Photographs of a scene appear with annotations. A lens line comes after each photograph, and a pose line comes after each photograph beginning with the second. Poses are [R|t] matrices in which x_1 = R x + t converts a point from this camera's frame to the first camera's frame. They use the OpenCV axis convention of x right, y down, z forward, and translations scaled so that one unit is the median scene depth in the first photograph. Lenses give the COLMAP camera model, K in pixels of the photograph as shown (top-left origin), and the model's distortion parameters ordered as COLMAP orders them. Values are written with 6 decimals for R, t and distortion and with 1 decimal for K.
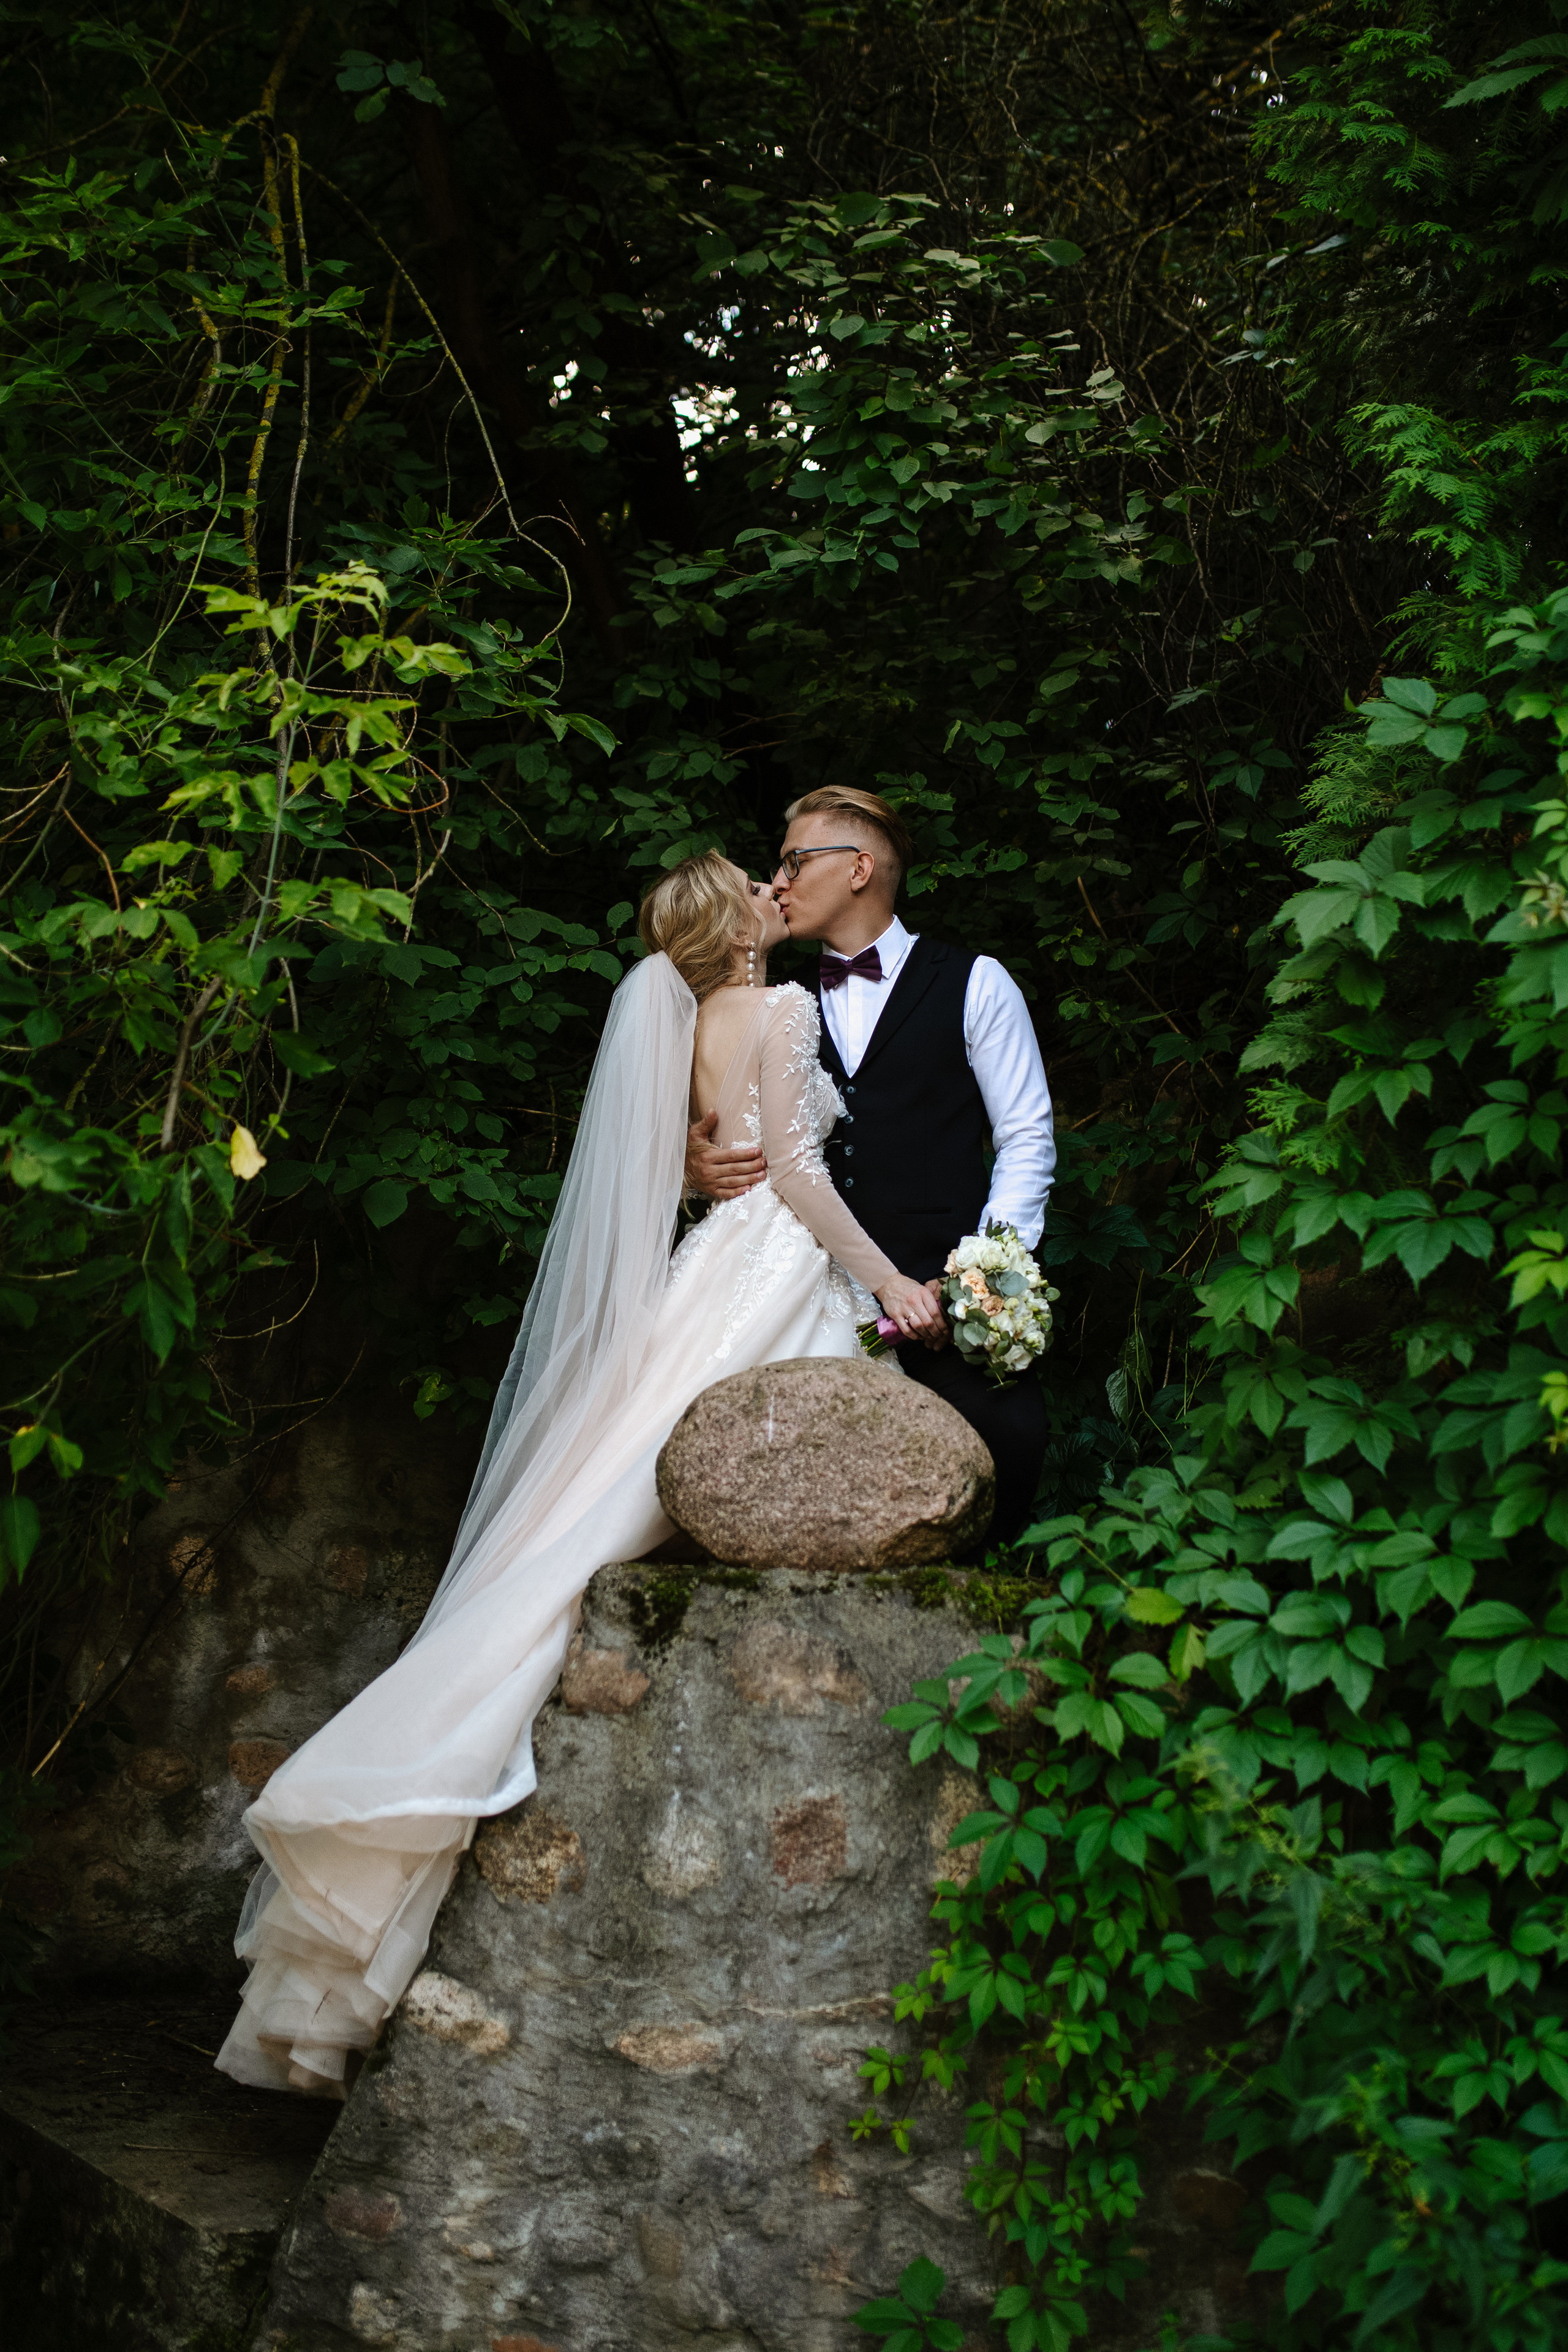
lens RADIAL K [[2378.8, 0, 821.1], [0, 2378.8, 1171.2], [0, 0, 1]] dist [-0.047091, 0.029450]
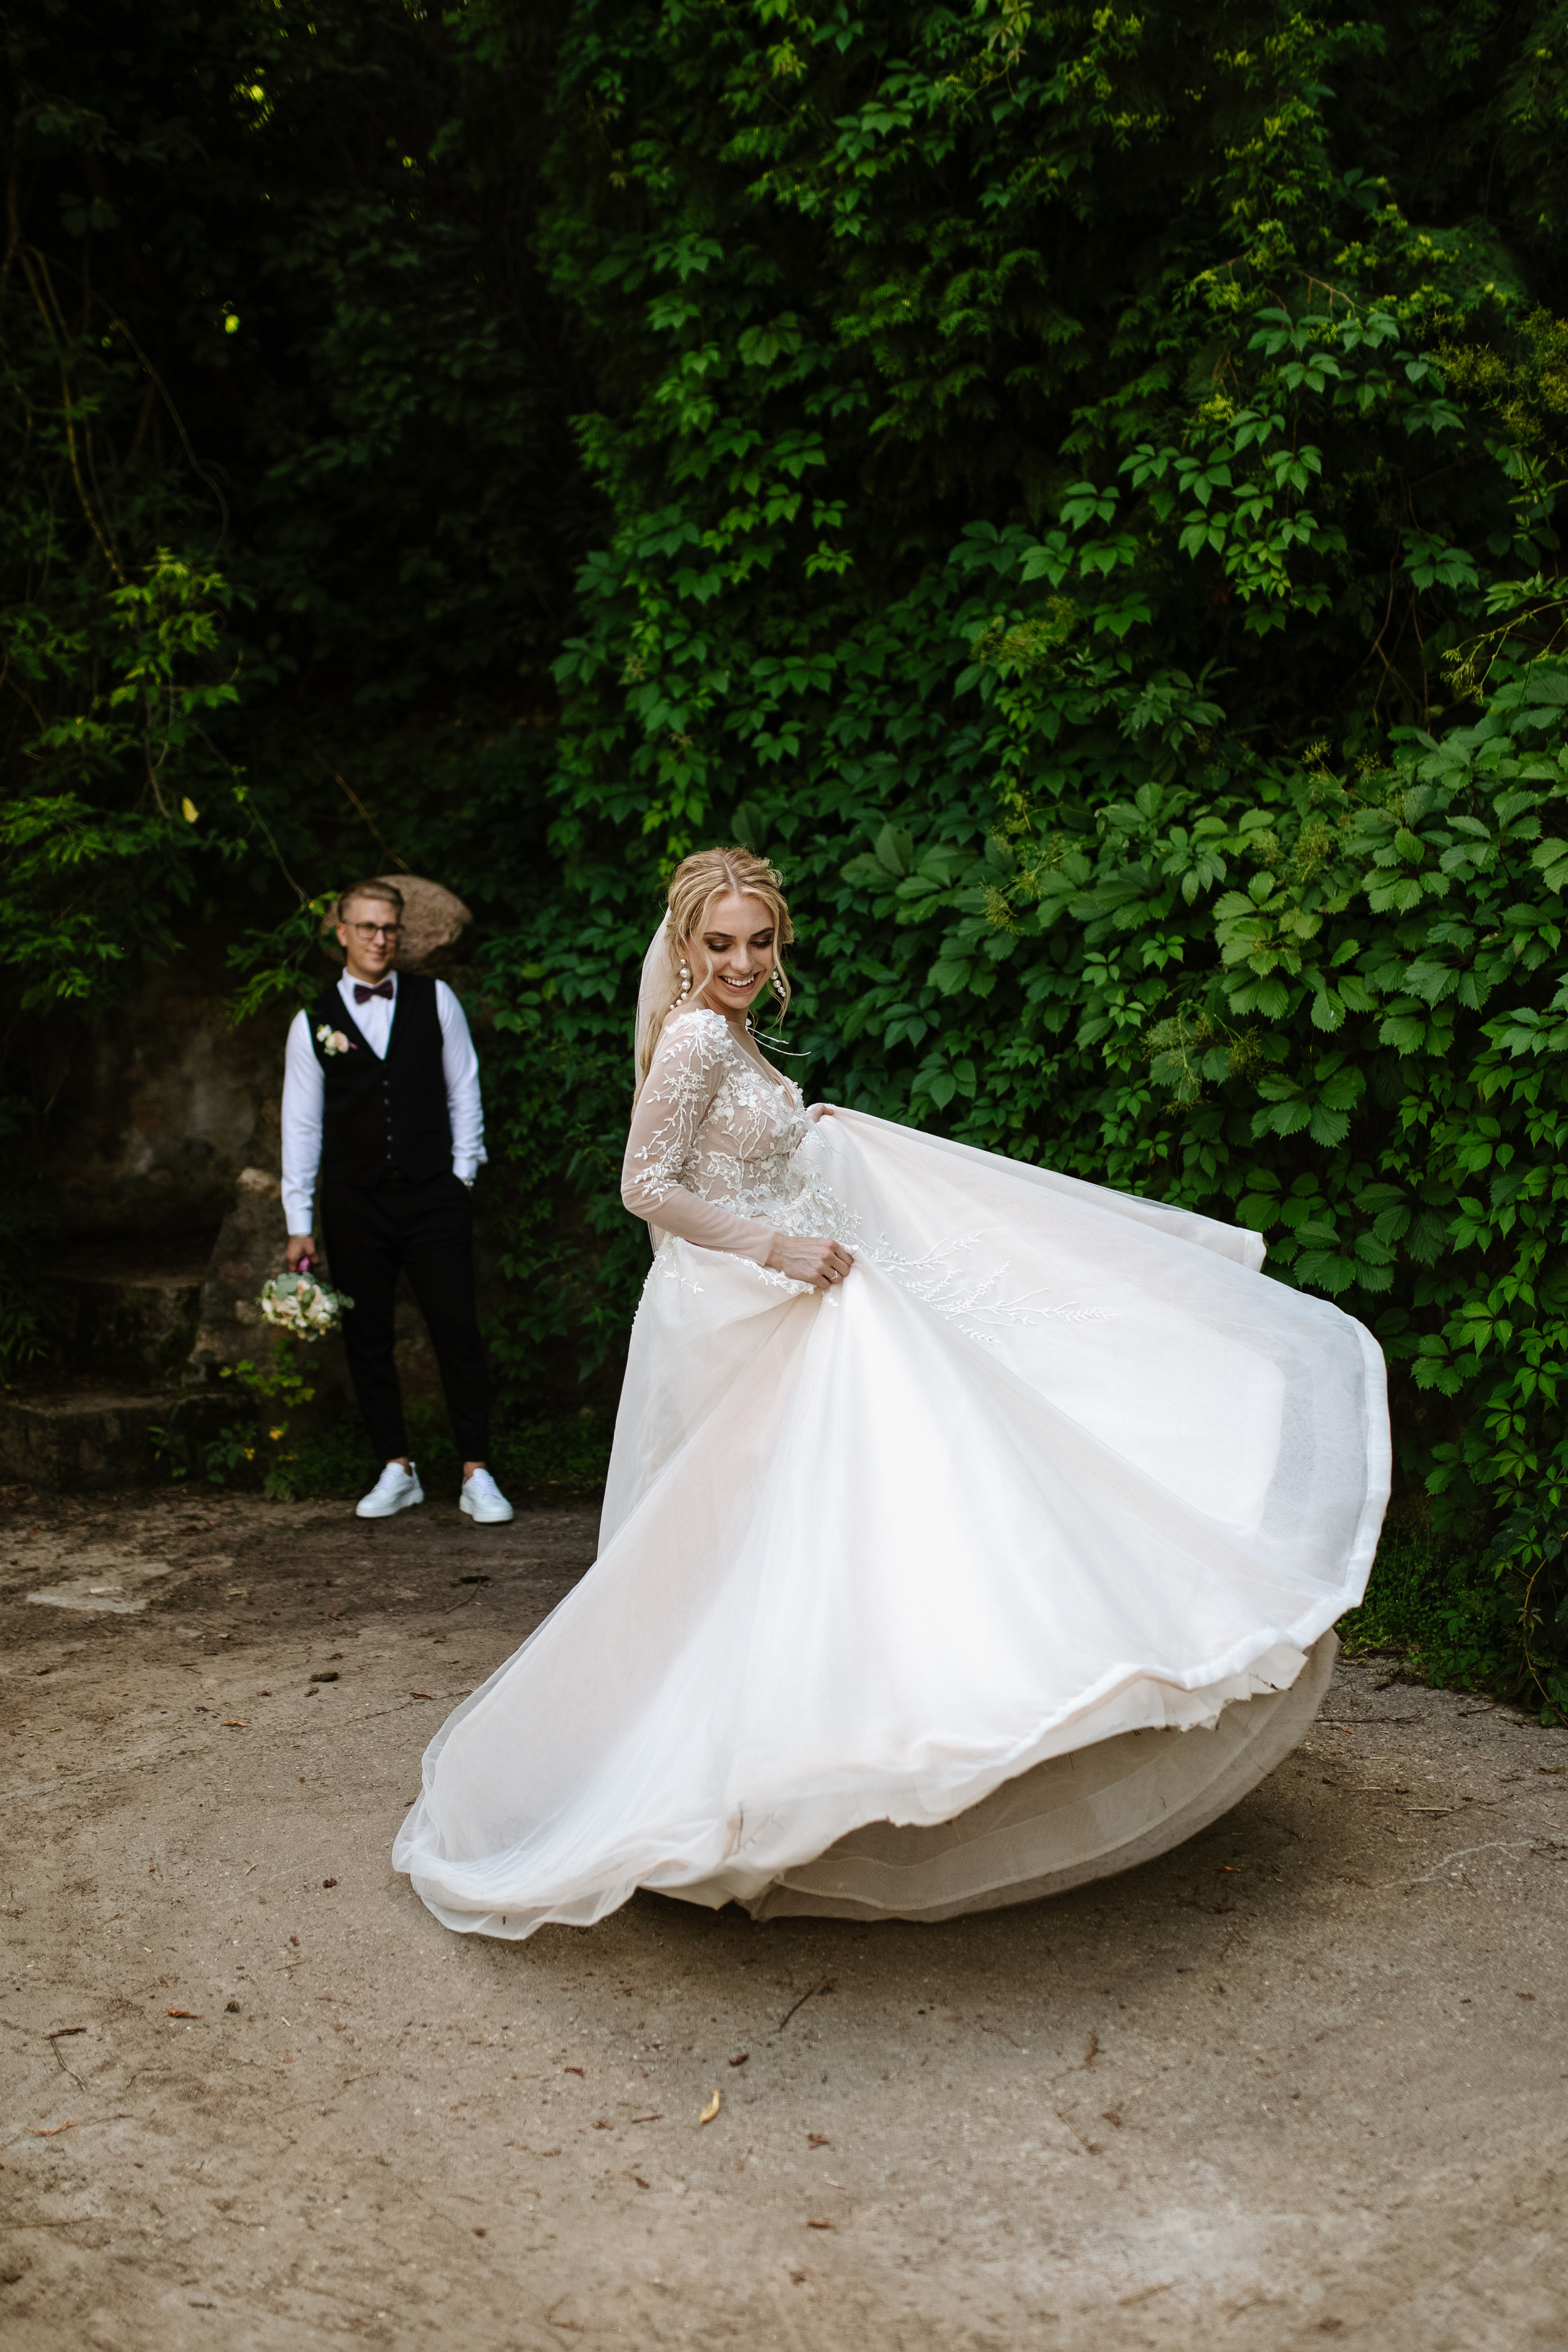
lens RADIAL K [[2324.7, 0, 784.0], [0, 2324.7, 1176.0], [0, 0, 1]] dist [-0.042319, 0.019895]
pose [[0.991037, -0.116849, 0.064753, 0.201349], [0.098203, 0.965825, 0.239871, -0.139172], [-0.090568, -0.231362, 0.968643, -1.223866]]
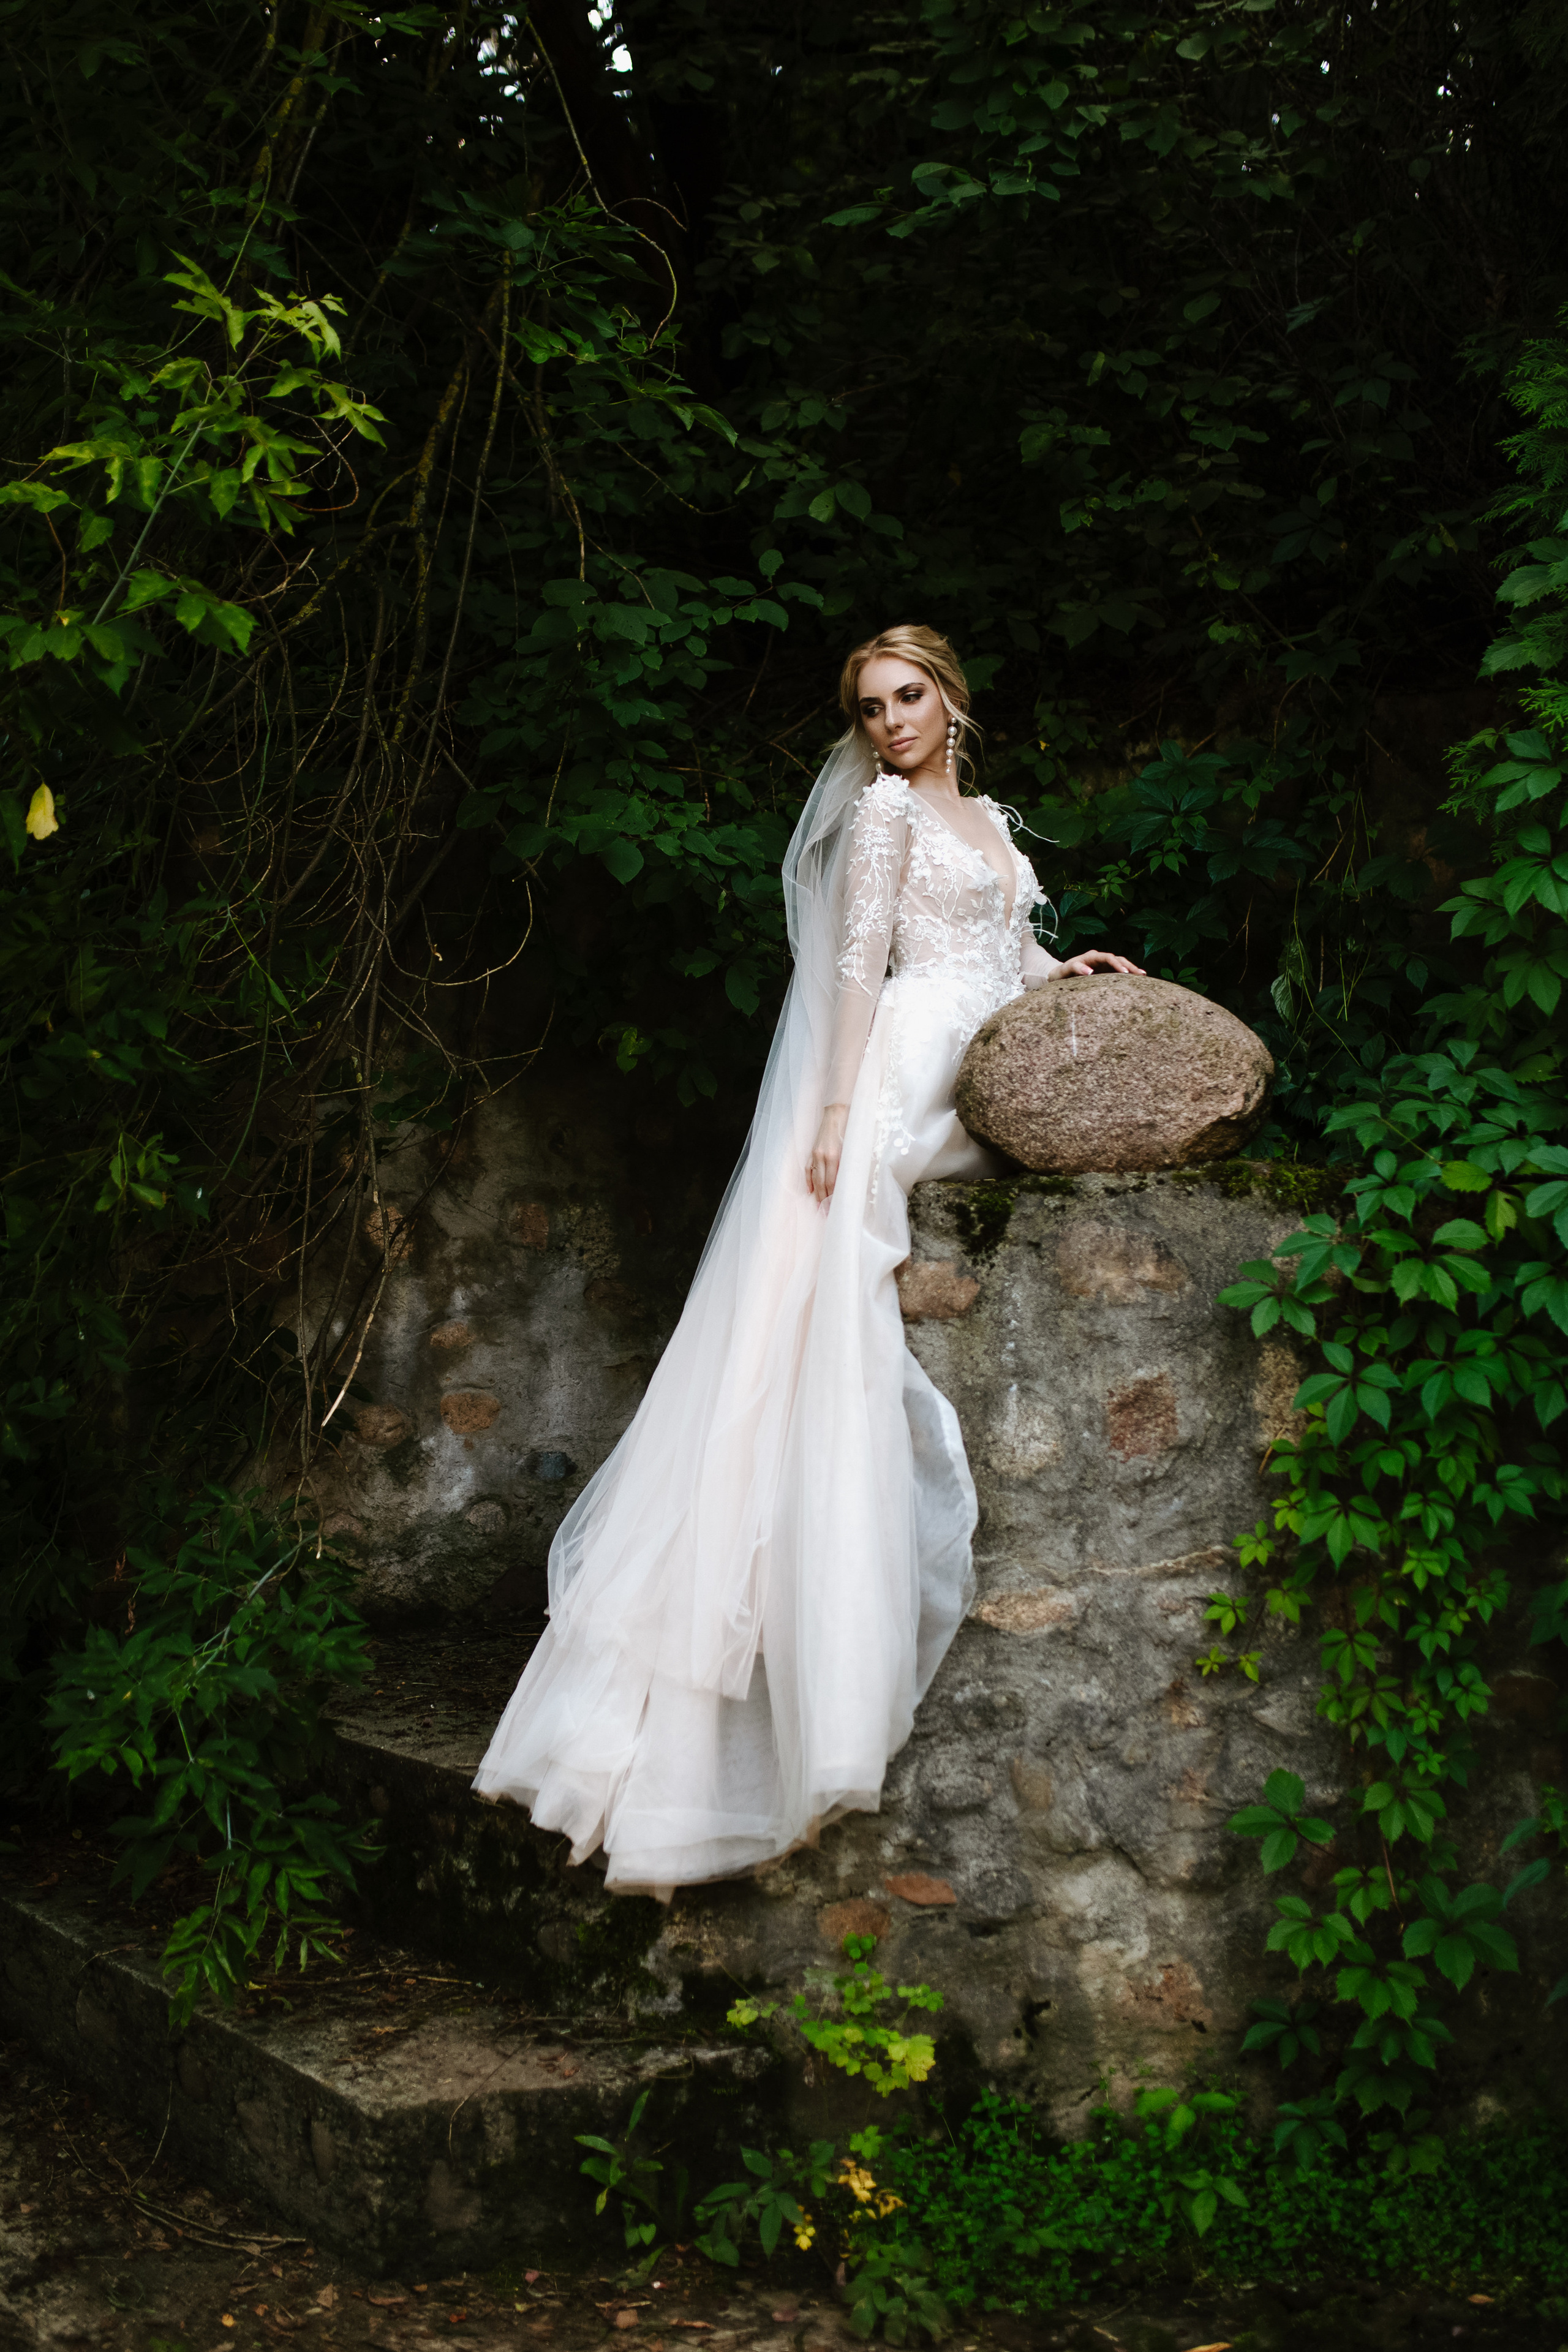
lens RADIAL K [[2324.7, 0, 784.0], [0, 2324.7, 1176.0], [0, 0, 1]] dist [-0.042319, 0.019895]
pose [[0.995378, -0.079756, 0.053502, -0.216642], [0.071066, 0.986389, 0.148277, 0.003347], [-0.064600, -0.143789, 0.987498, -0.027577]]
